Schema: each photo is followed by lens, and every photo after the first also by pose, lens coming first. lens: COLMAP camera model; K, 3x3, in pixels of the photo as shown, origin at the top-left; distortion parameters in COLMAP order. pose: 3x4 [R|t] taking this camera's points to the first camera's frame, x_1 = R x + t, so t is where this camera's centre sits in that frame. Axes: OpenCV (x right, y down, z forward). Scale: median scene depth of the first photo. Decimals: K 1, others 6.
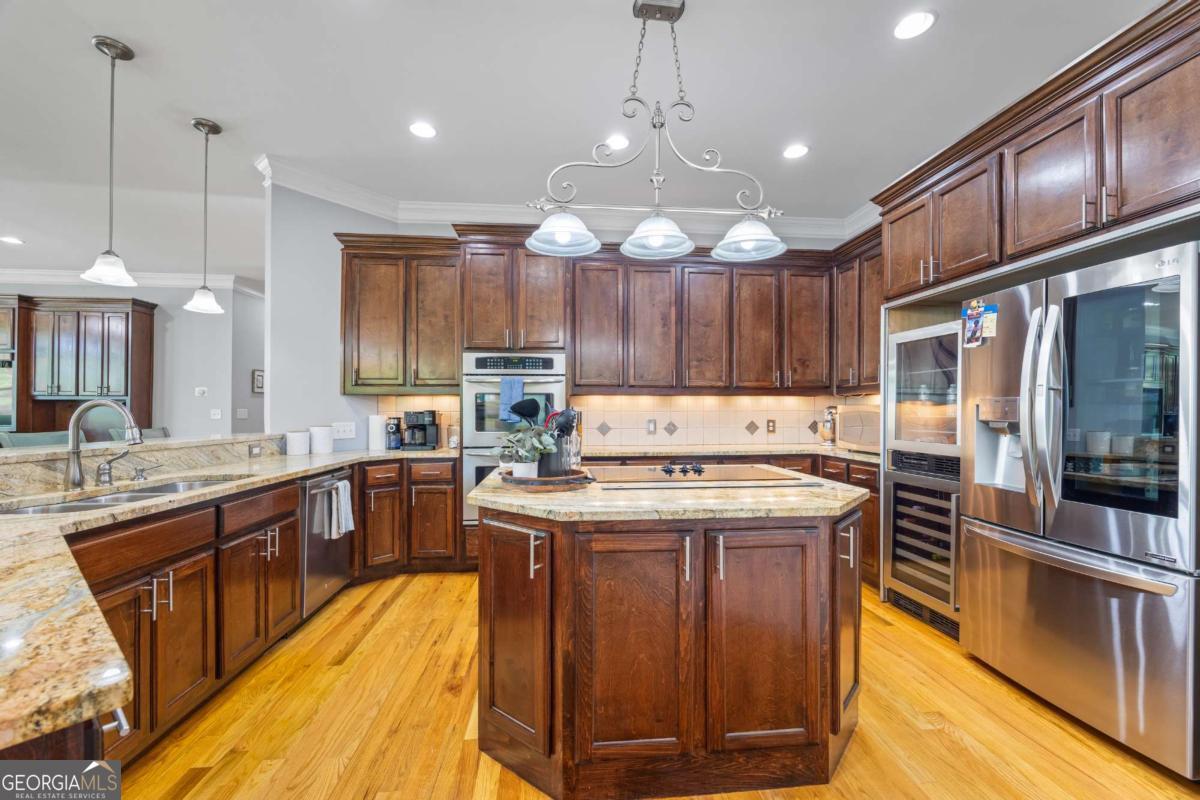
lens RADIAL K [[483.0, 0, 604.4], [0, 483.0, 408.3], [0, 0, 1]] dist [-0.000897, -0.000030]
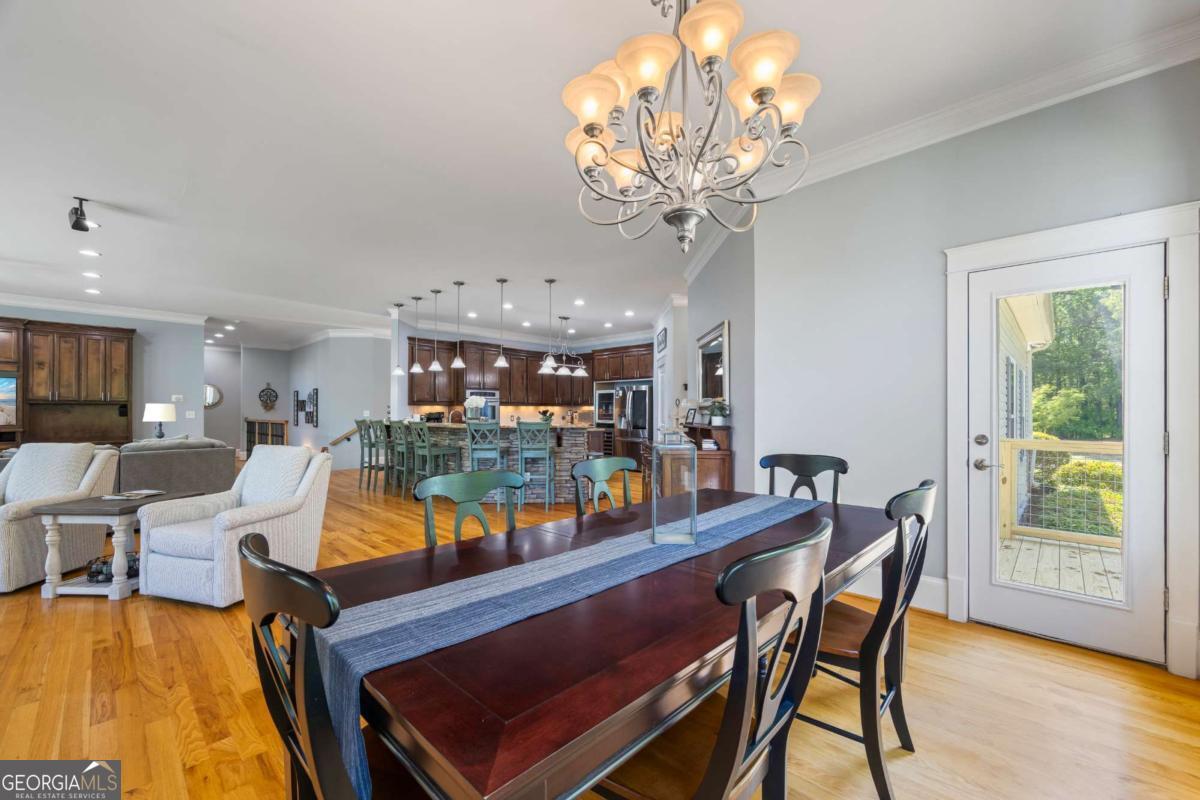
lens RADIAL K [[483.0, 0, 599.3], [0, 483.0, 407.6], [0, 0, 1]] dist [-0.000897, -0.000030]
pose [[0.763856, 0.003120, 0.645379, -1.442122], [-0.003797, 0.999993, -0.000341, -0.021847], [-0.645376, -0.002190, 0.763862, -1.477451]]
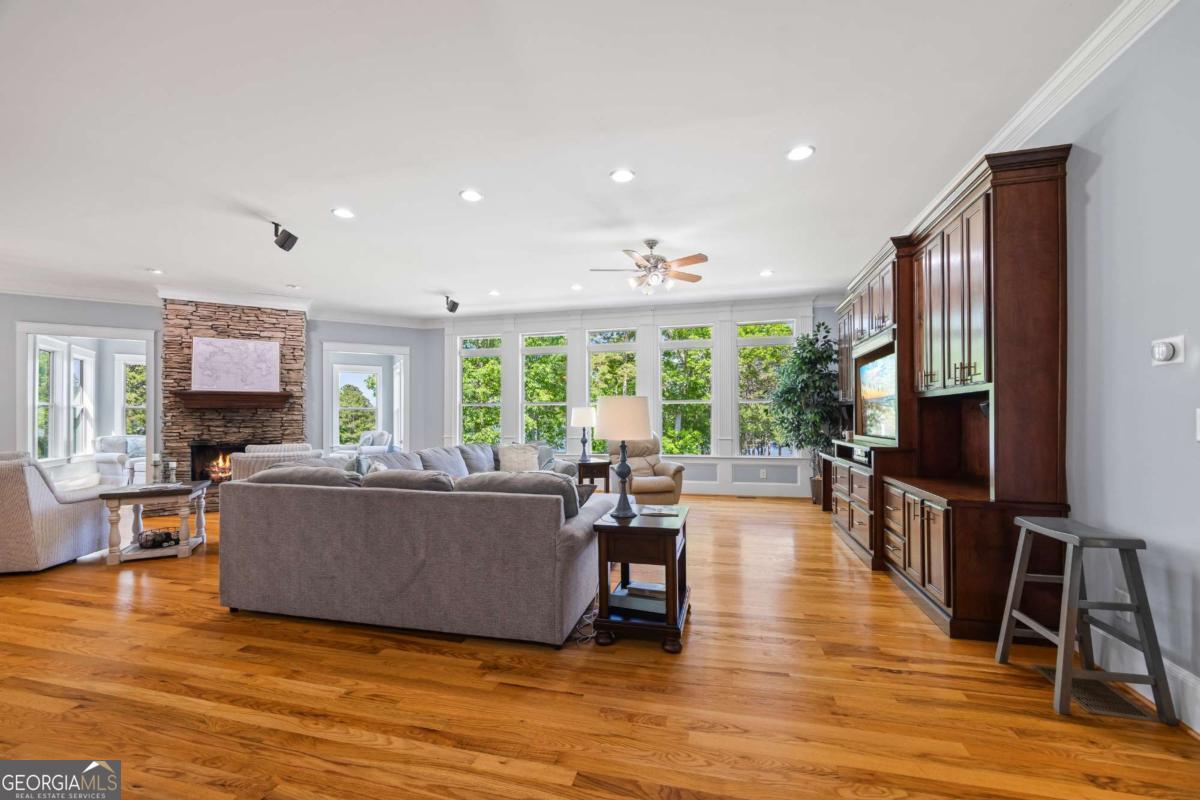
lens RADIAL K [[483.0, 0, 603.3], [0, 483.0, 416.2], [0, 0, 1]] dist [-0.000897, -0.000030]
pose [[-0.339796, -0.009959, -0.940447, -0.762057], [0.003149, 0.999926, -0.011726, 0.017361], [0.940494, -0.006946, -0.339739, 1.375241]]
